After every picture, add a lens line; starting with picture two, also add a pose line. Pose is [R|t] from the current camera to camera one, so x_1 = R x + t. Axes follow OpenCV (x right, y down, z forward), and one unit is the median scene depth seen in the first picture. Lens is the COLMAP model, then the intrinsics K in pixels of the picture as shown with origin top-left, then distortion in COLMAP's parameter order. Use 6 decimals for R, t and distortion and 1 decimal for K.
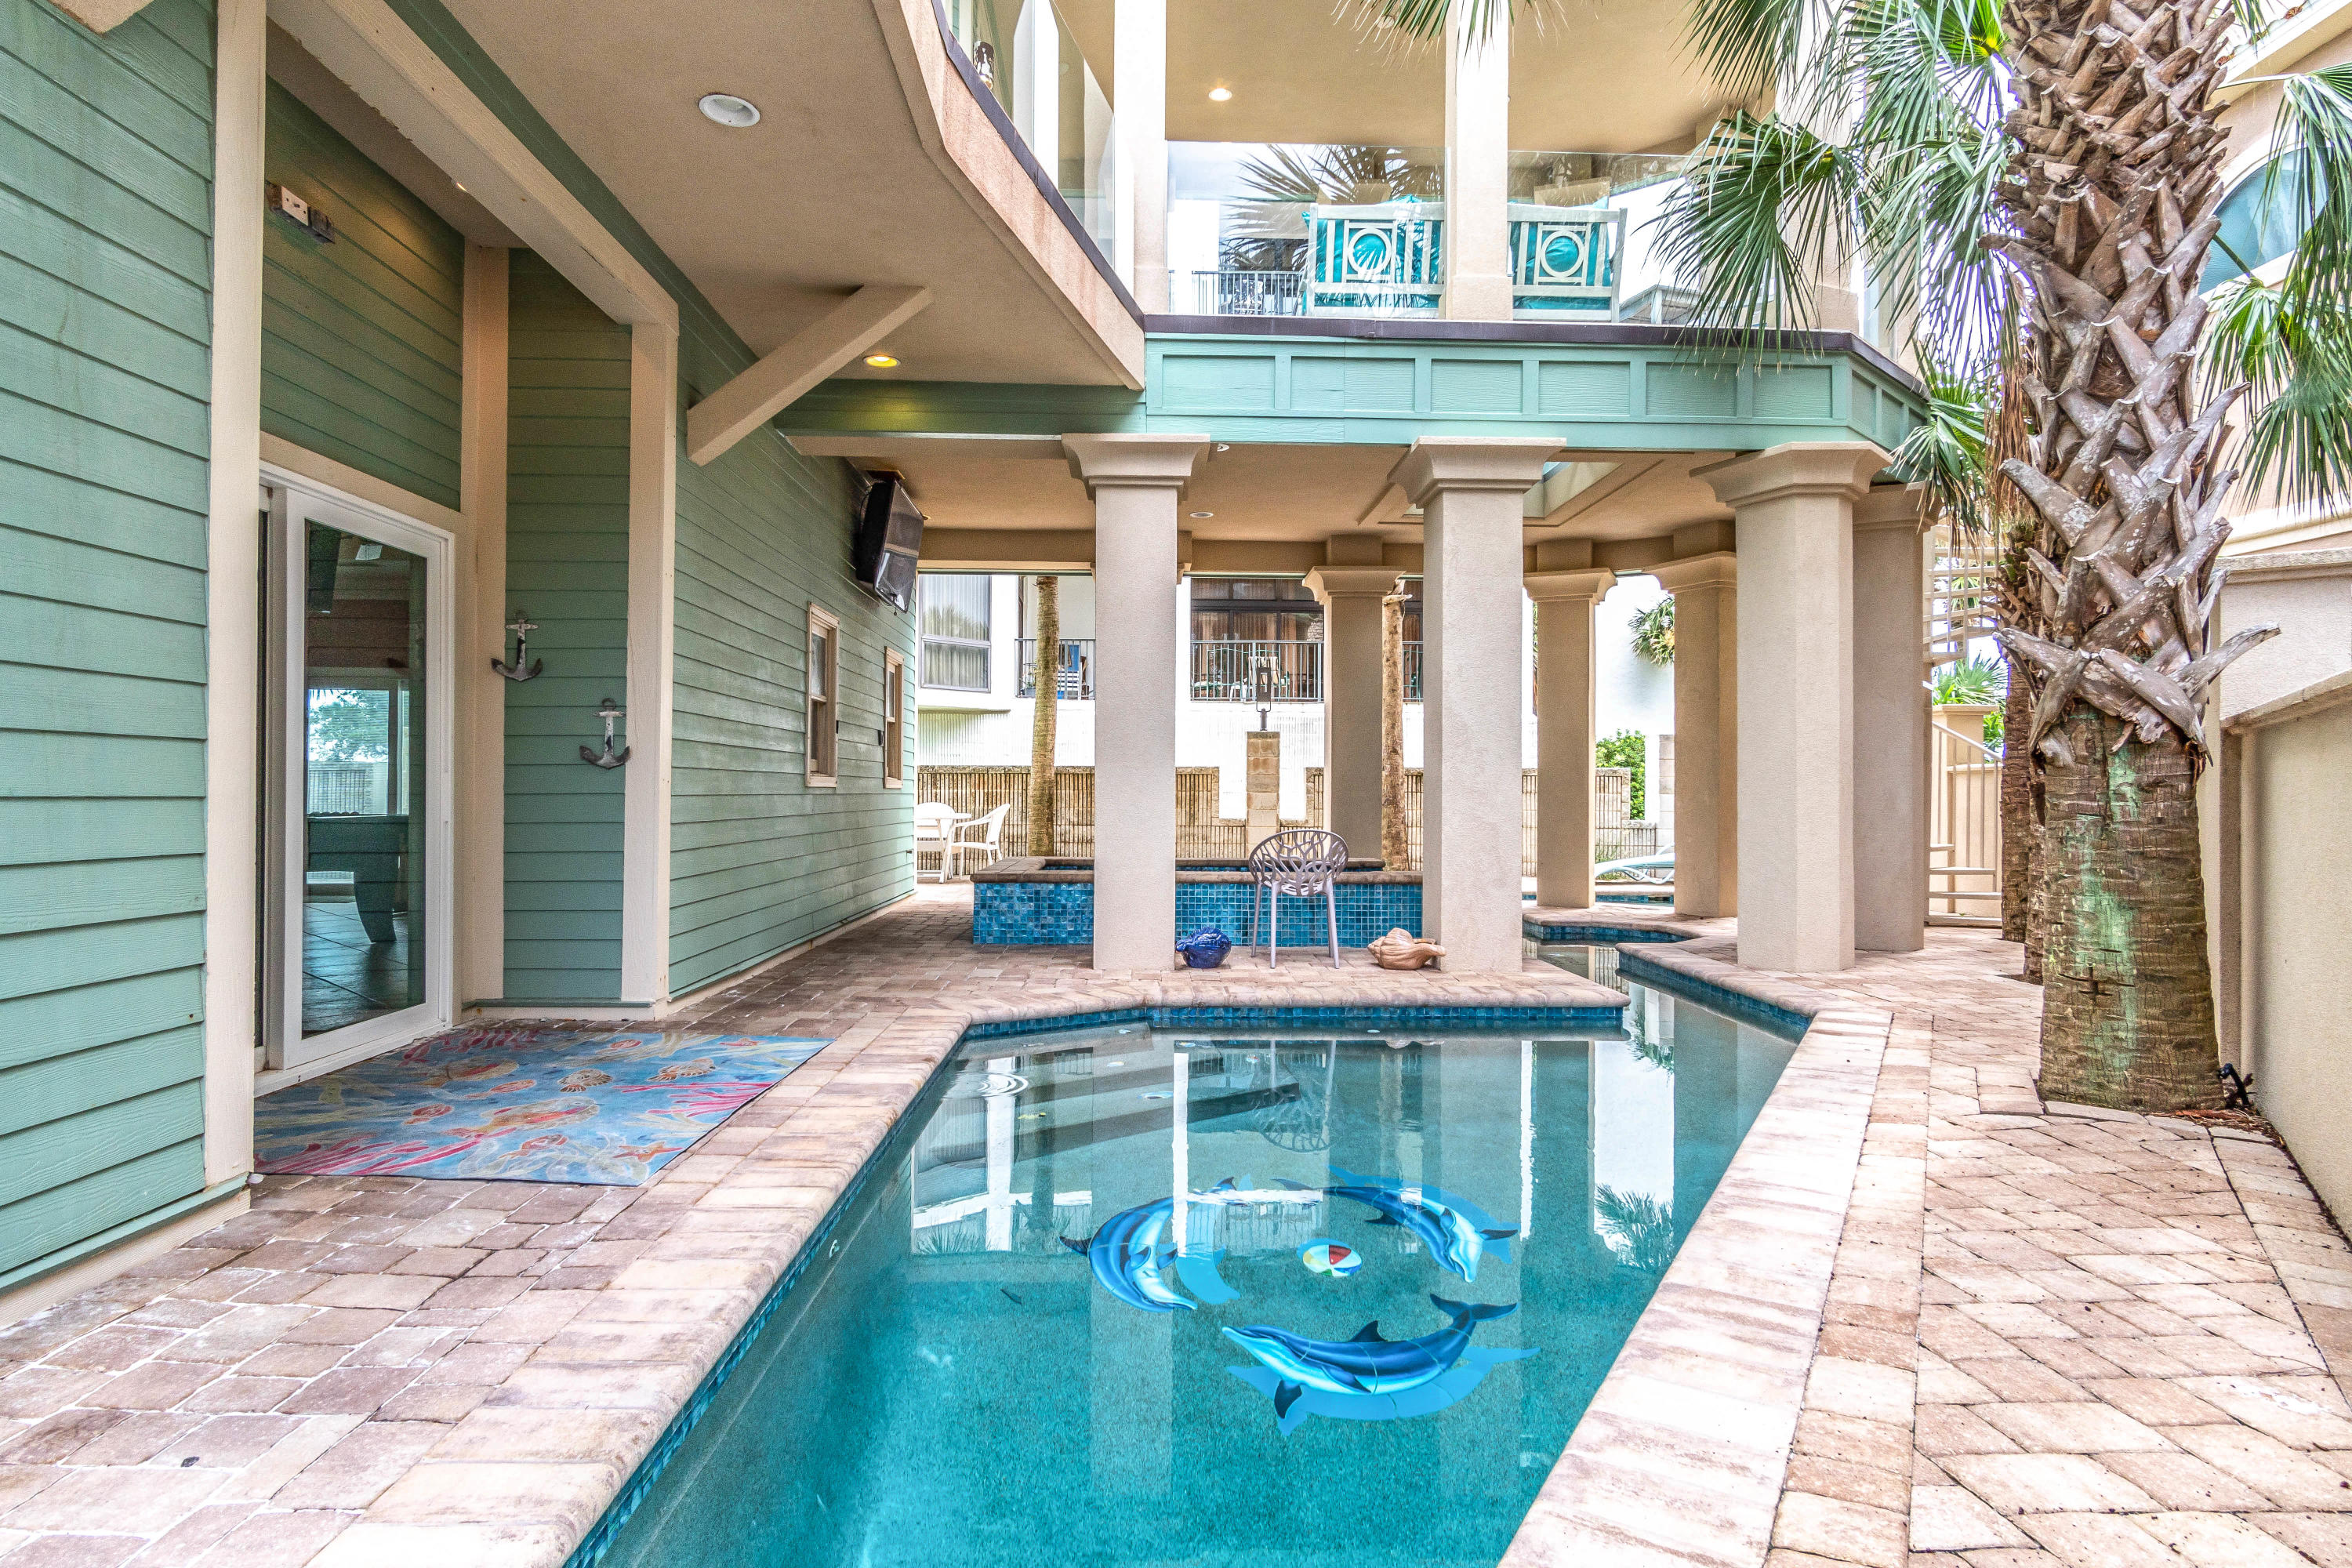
lens RADIAL K [[1250.5, 0, 1133.9], [0, 1250.5, 774.3], [0, 0, 1]] dist [0.001557, 0.005094]
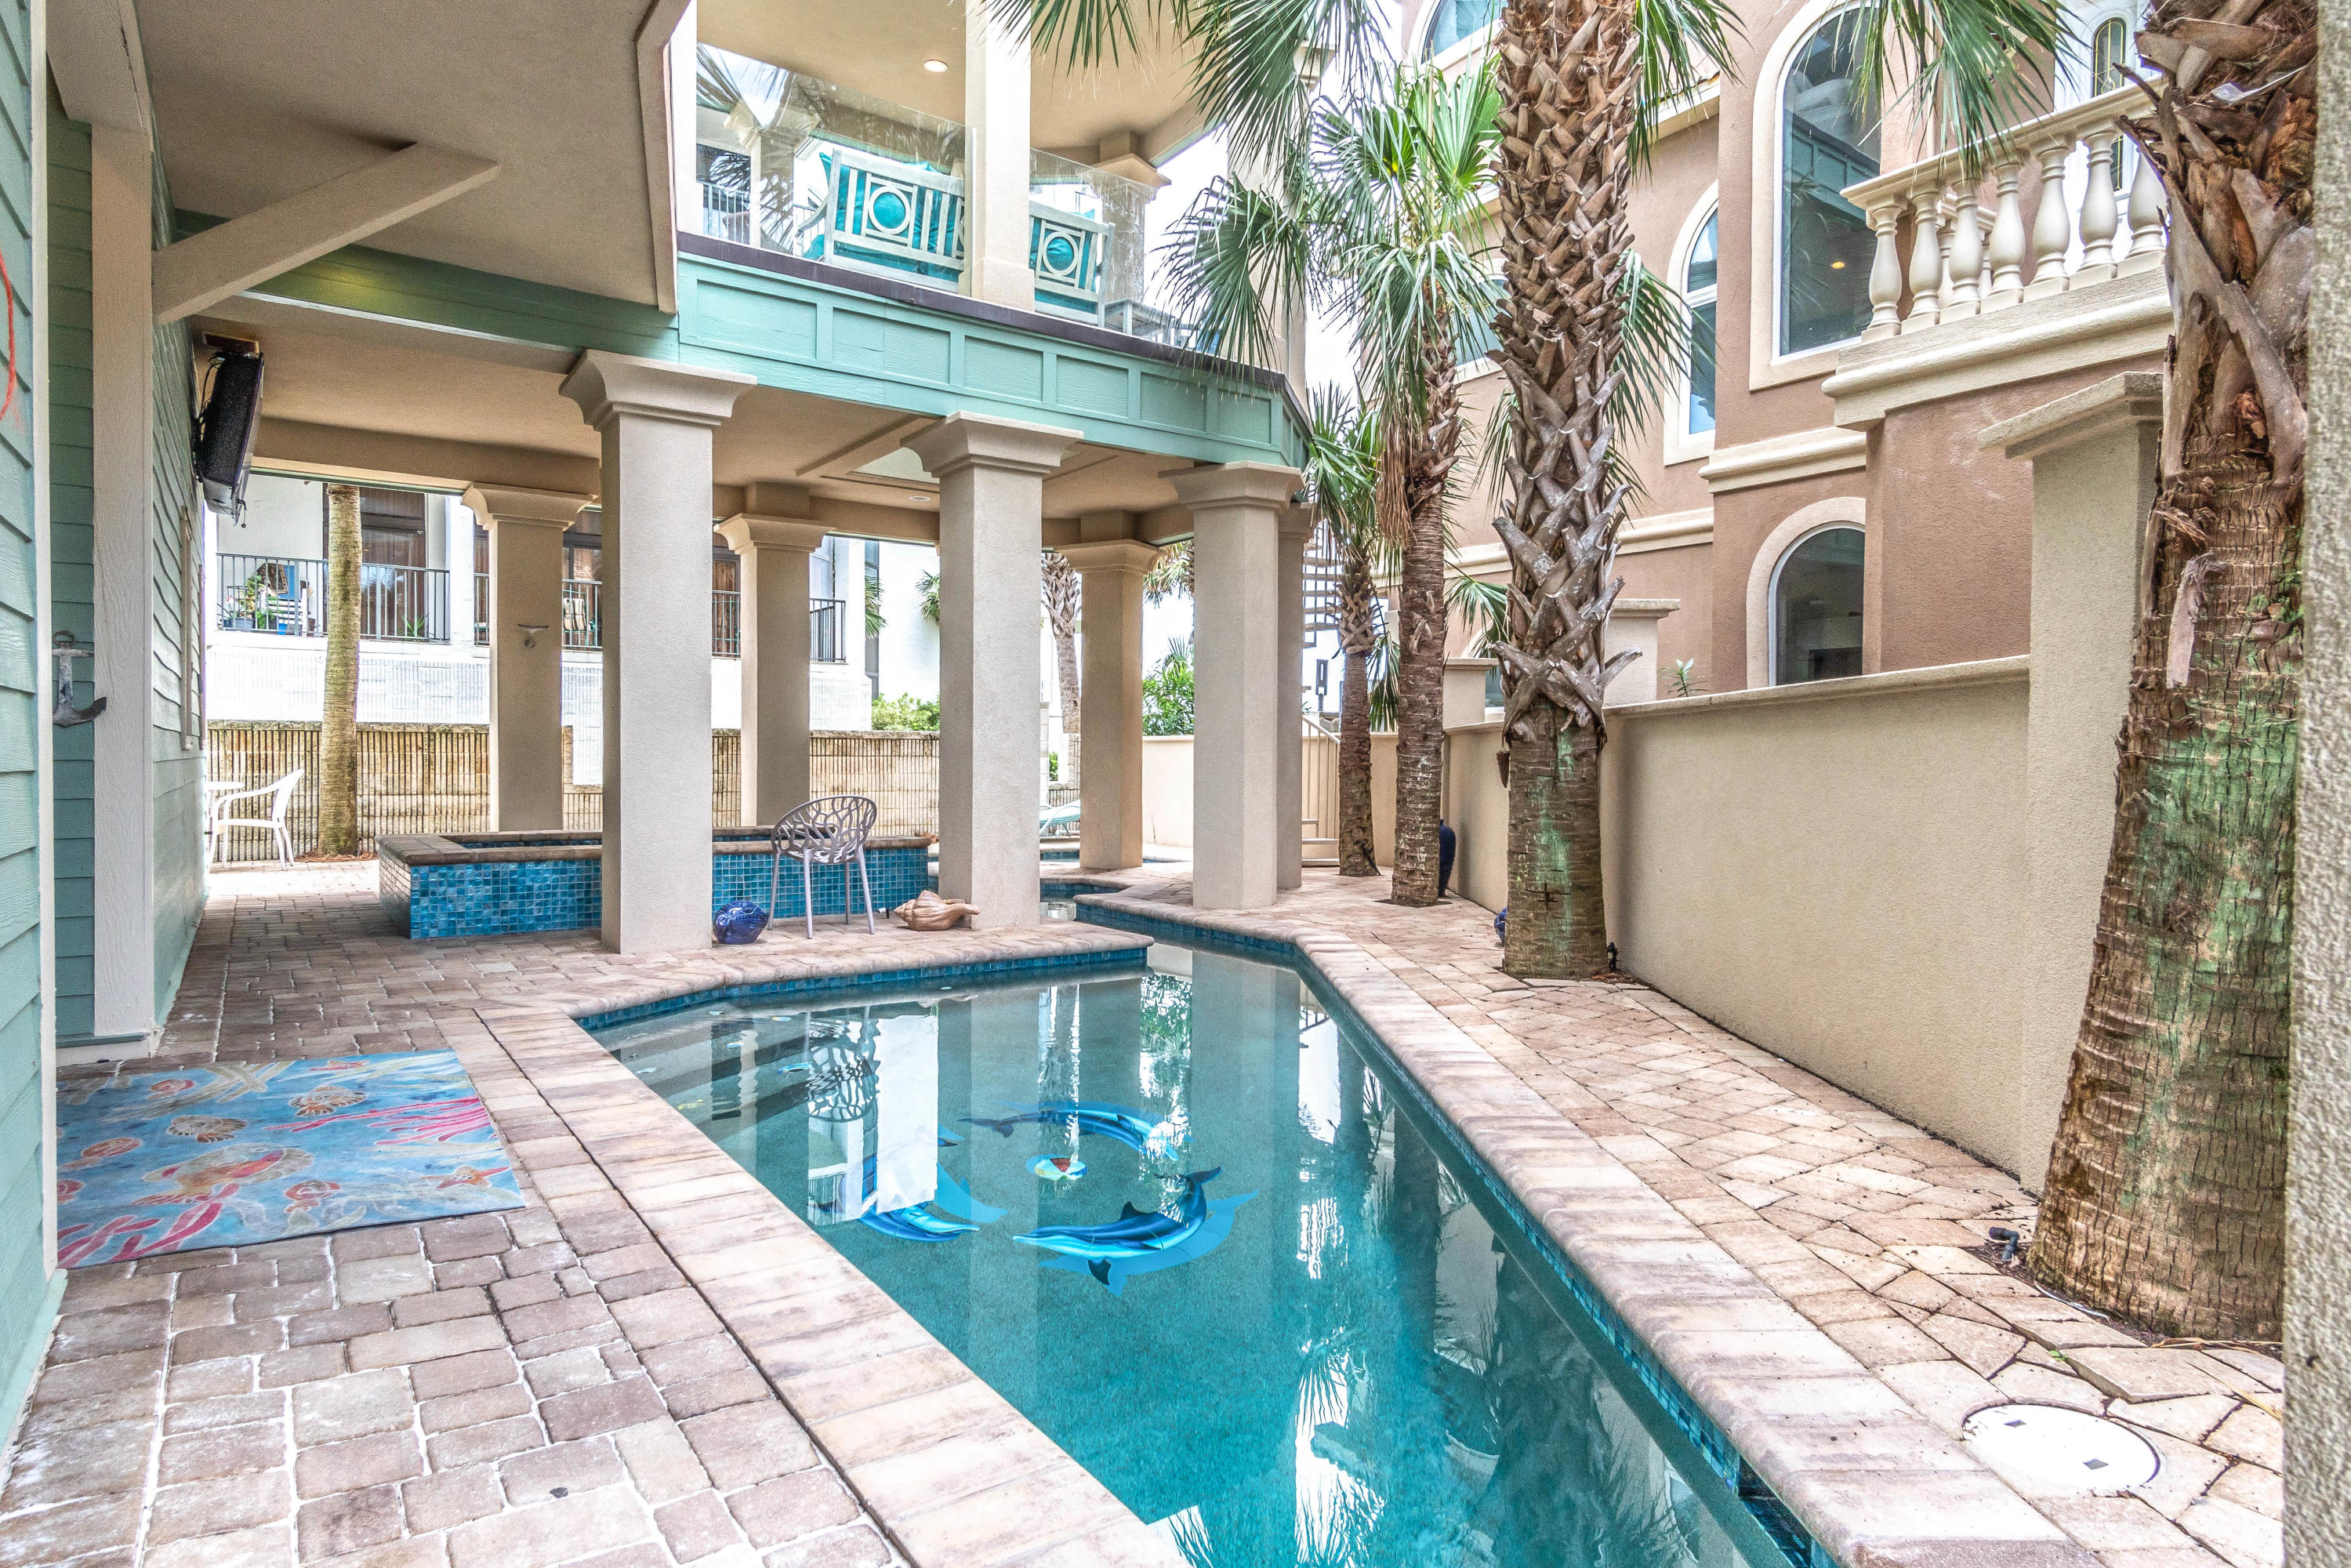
lens RADIAL K [[1320.9, 0, 1180.1], [0, 1320.9, 773.2], [0, 0, 1]] dist [0.004510, 0.005450]
pose [[0.835565, -0.005478, 0.549365, -0.260344], [-0.010364, 0.999615, 0.025731, -0.003469], [-0.549295, -0.027193, 0.835186, -0.014834]]
